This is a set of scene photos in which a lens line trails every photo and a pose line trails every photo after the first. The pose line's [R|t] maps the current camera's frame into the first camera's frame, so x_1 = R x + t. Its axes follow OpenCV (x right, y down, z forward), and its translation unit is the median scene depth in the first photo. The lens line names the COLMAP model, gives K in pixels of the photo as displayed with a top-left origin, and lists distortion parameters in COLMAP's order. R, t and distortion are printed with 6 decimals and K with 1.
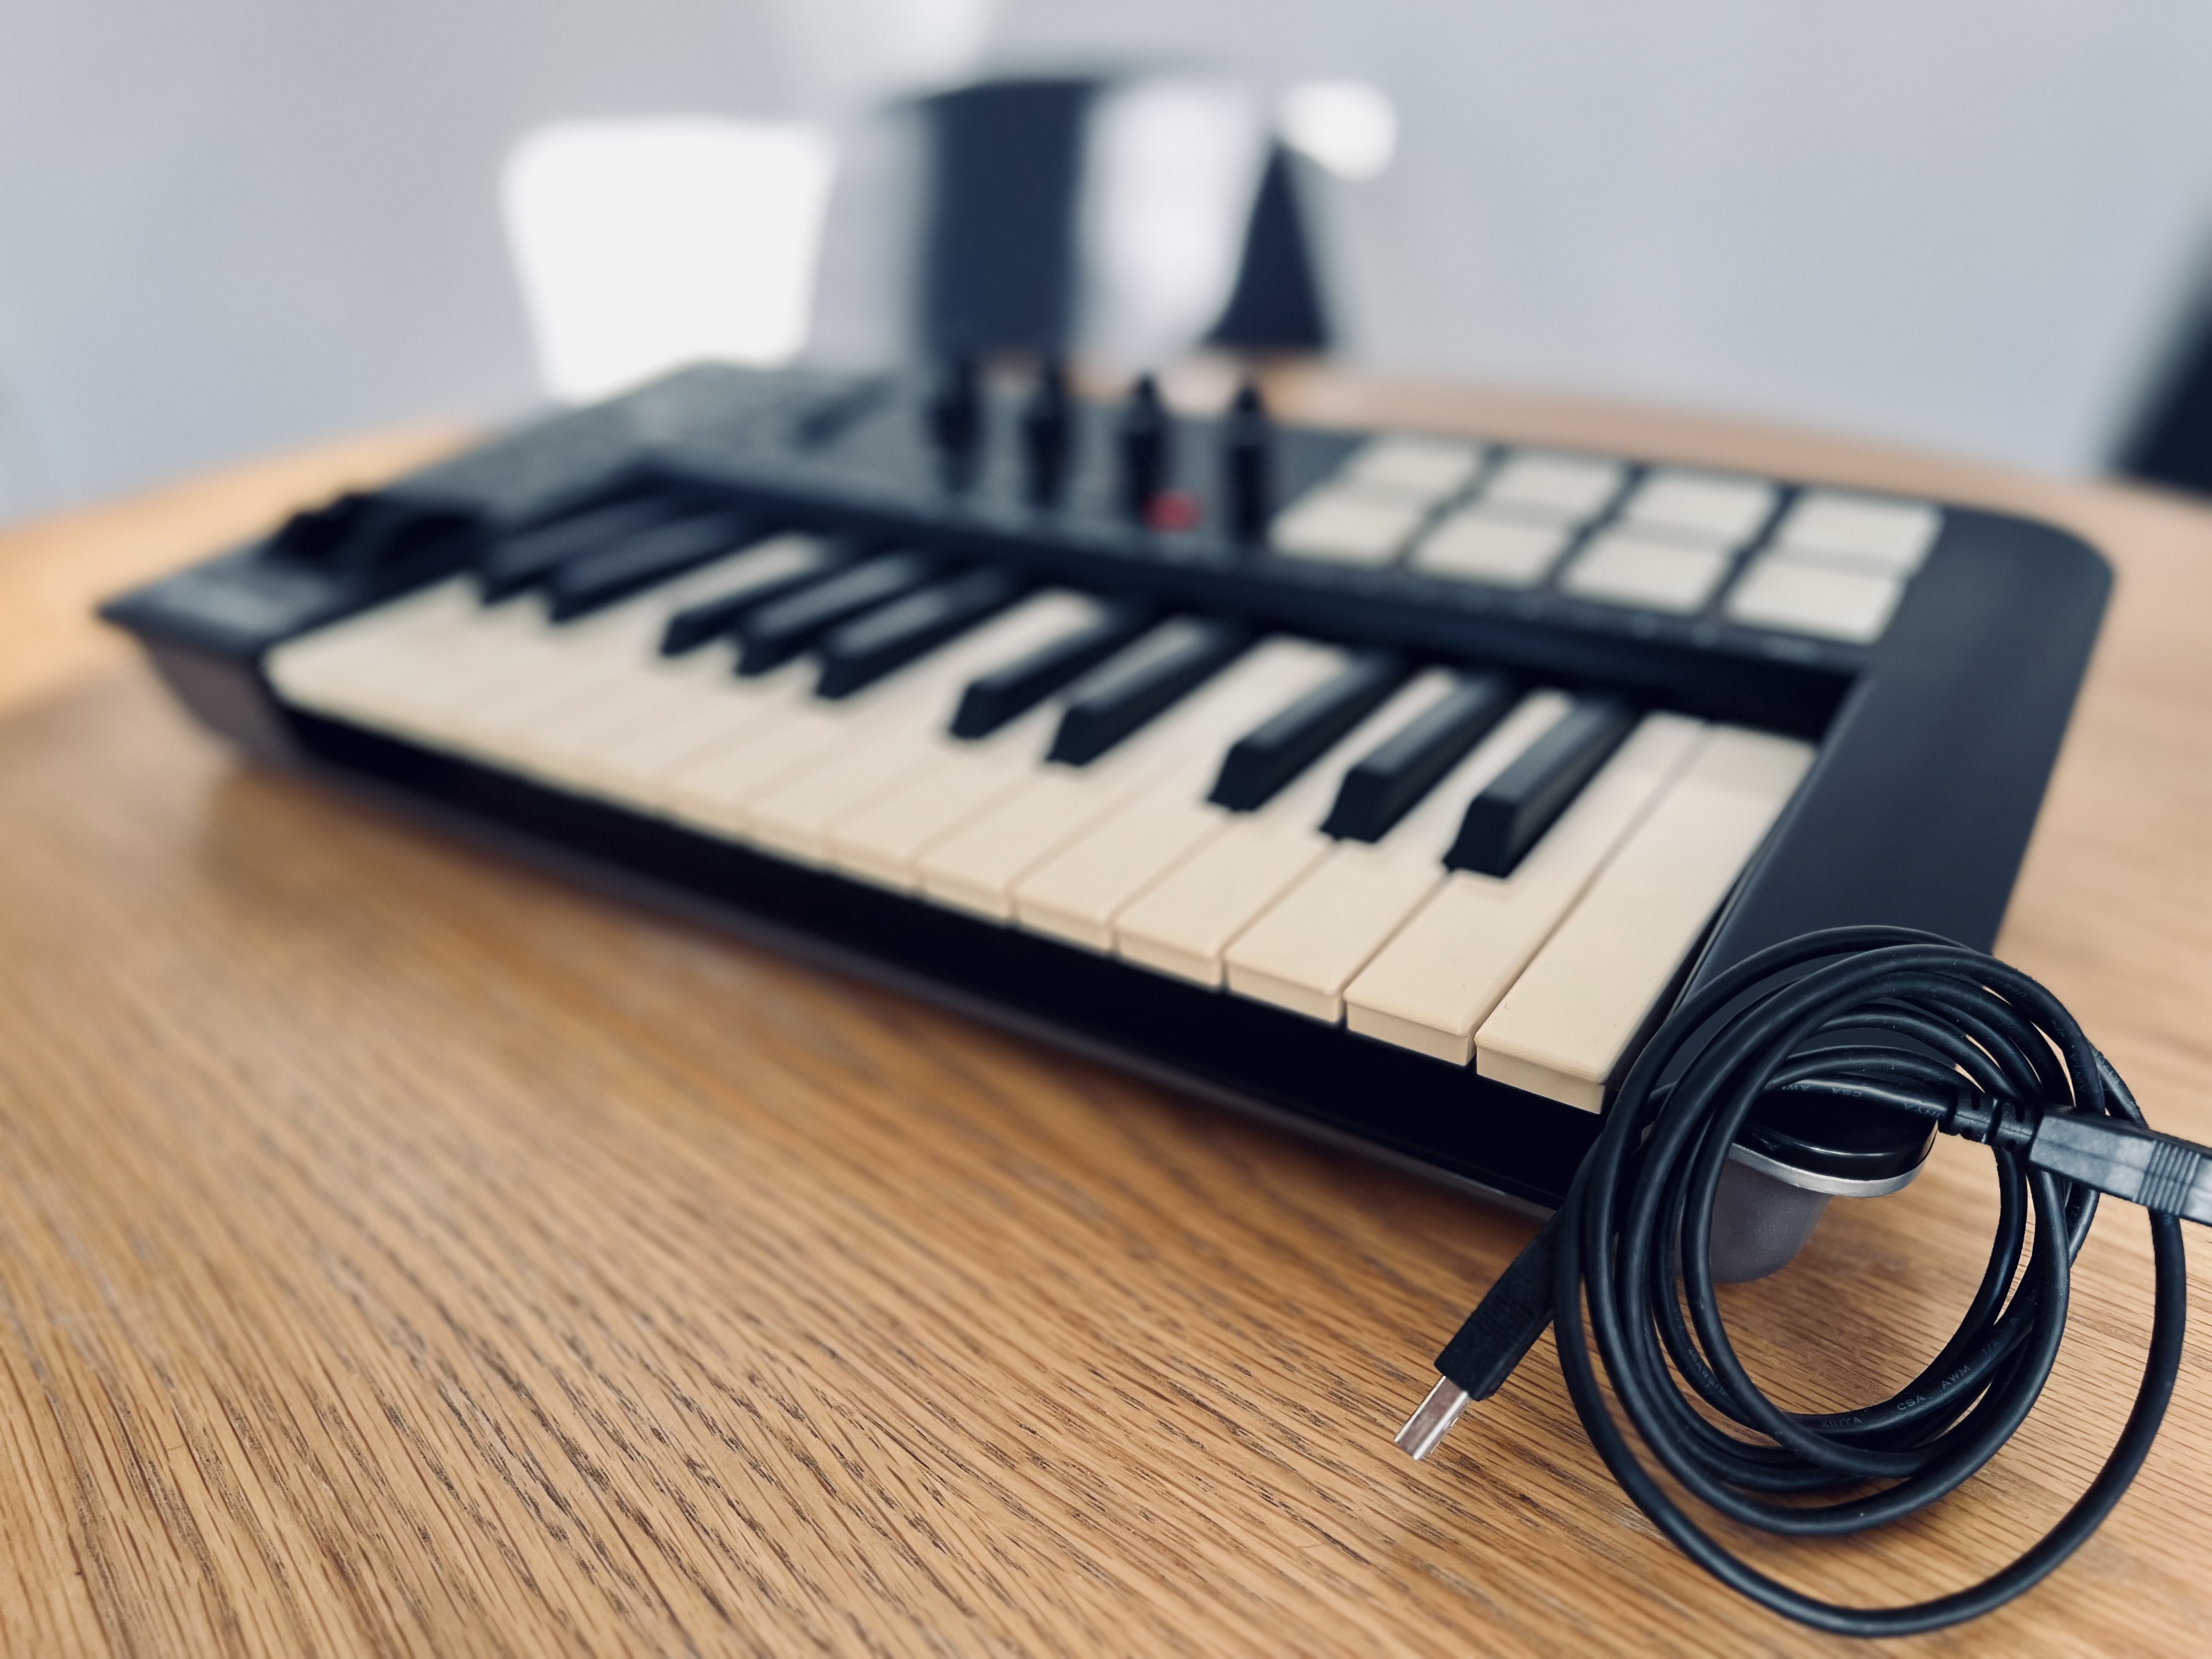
lens RADIAL K [[1705.8, 0, 1119.4], [0, 1705.8, 830.4], [0, 0, 1]] dist [-0.003253, -0.012535]
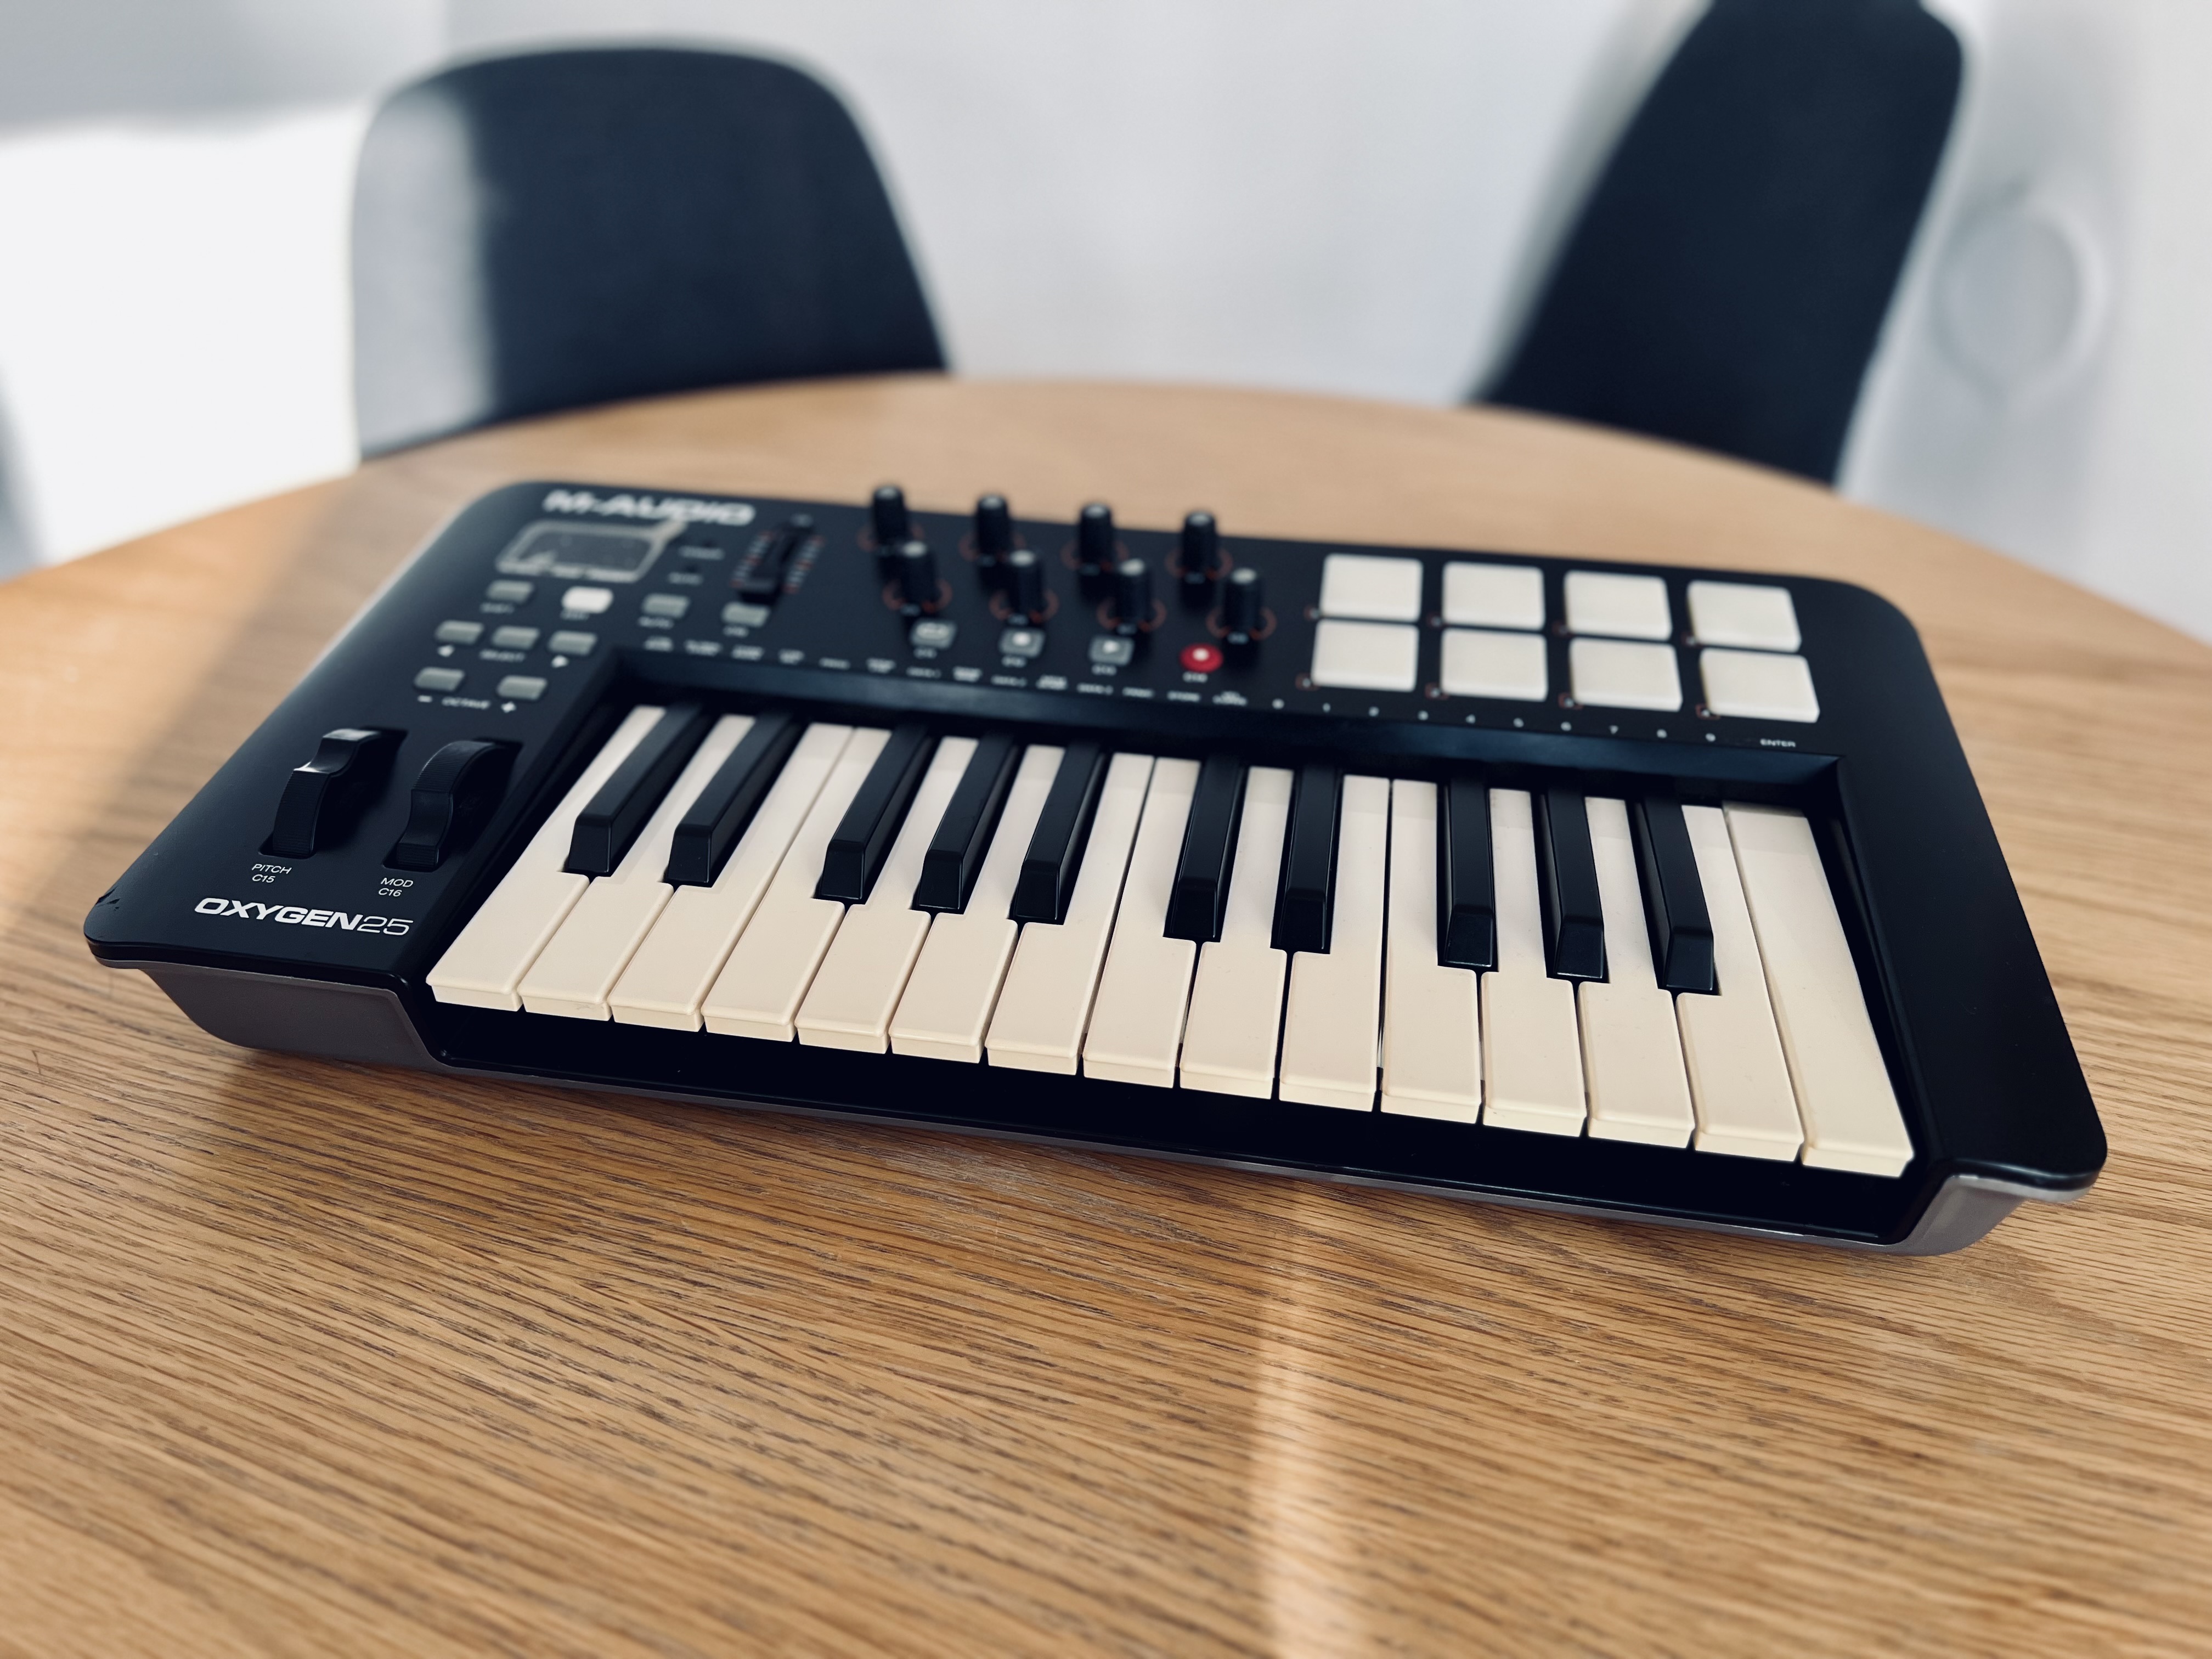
lens RADIAL K [[1705.8, 0, 1109.7], [0, 1705.8, 795.7], [0, 0, 1]] dist [-0.003253, -0.012535]
pose [[0.916907, -0.183609, 0.354359, -0.701122], [0.155375, 0.982063, 0.106818, -0.364068], [-0.367615, -0.042884, 0.928989, -0.047014]]
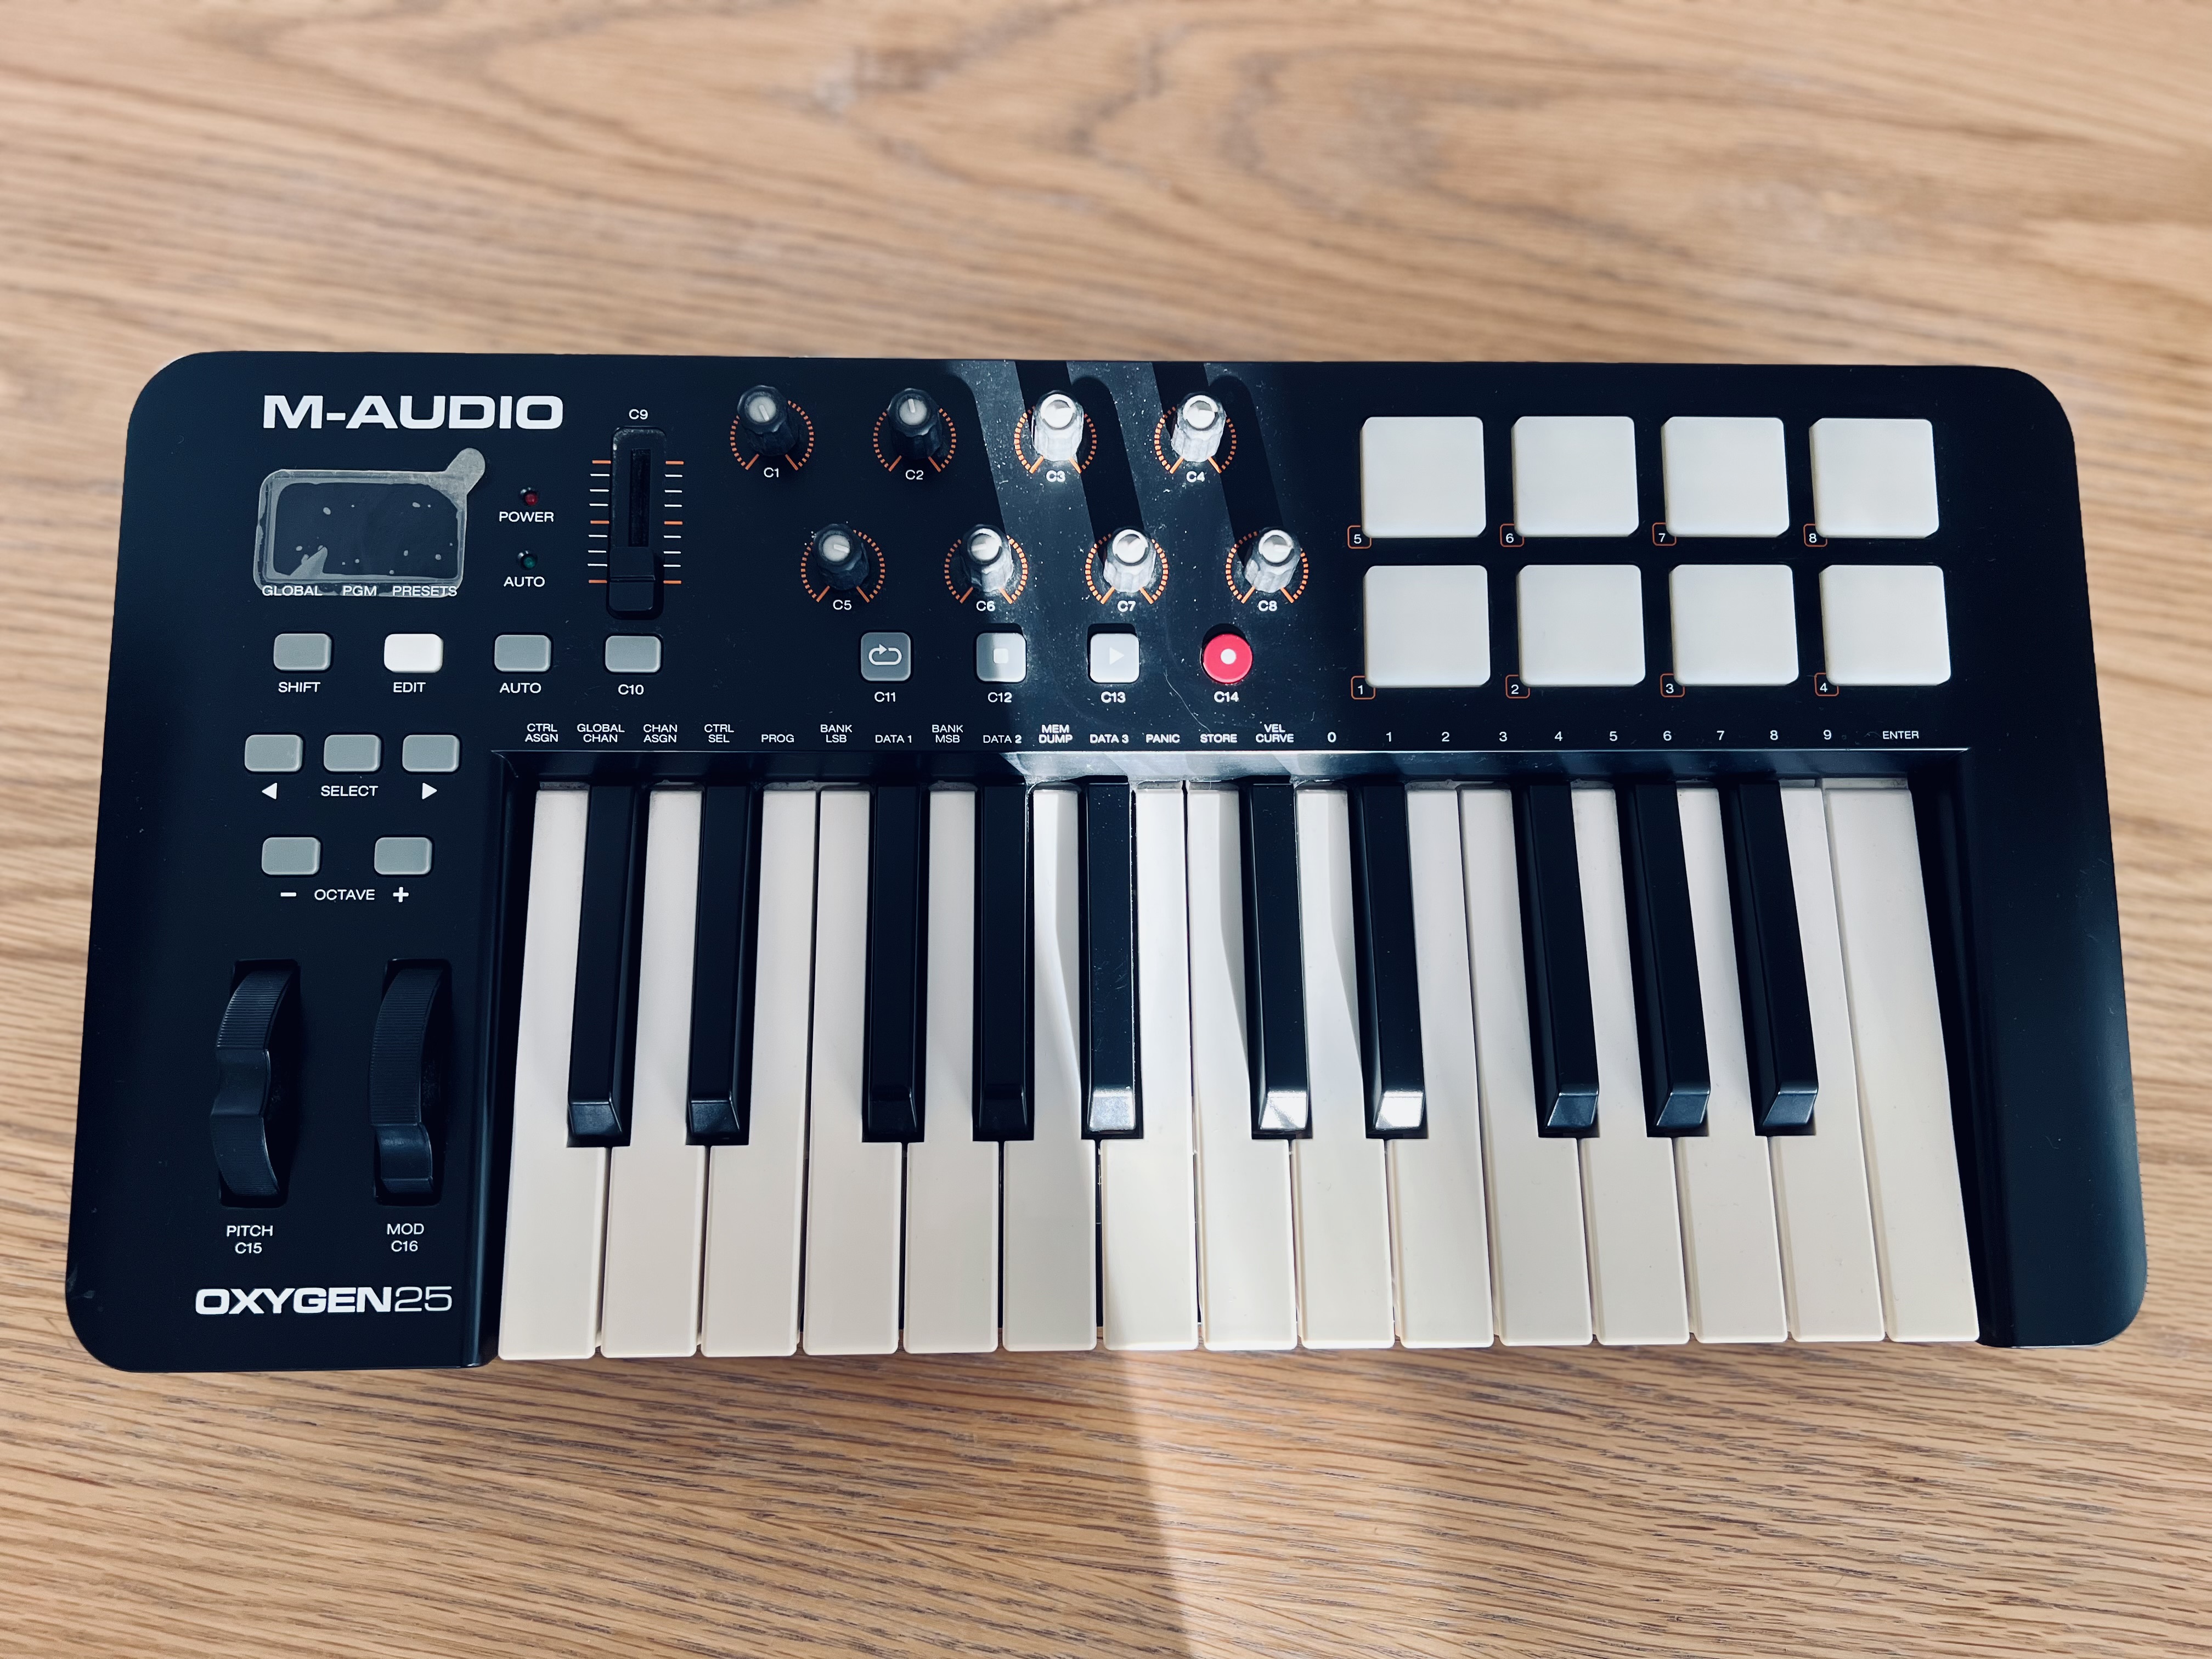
lens RADIAL K [[1705.8, 0, 1100.1], [0, 1705.8, 829.9], [0, 0, 1]] dist [-0.003253, -0.012535]
pose [[0.834905, -0.516205, 0.190959, -0.393619], [0.208344, 0.617542, 0.758442, -1.329116], [-0.509437, -0.593442, 0.623138, 0.656581]]
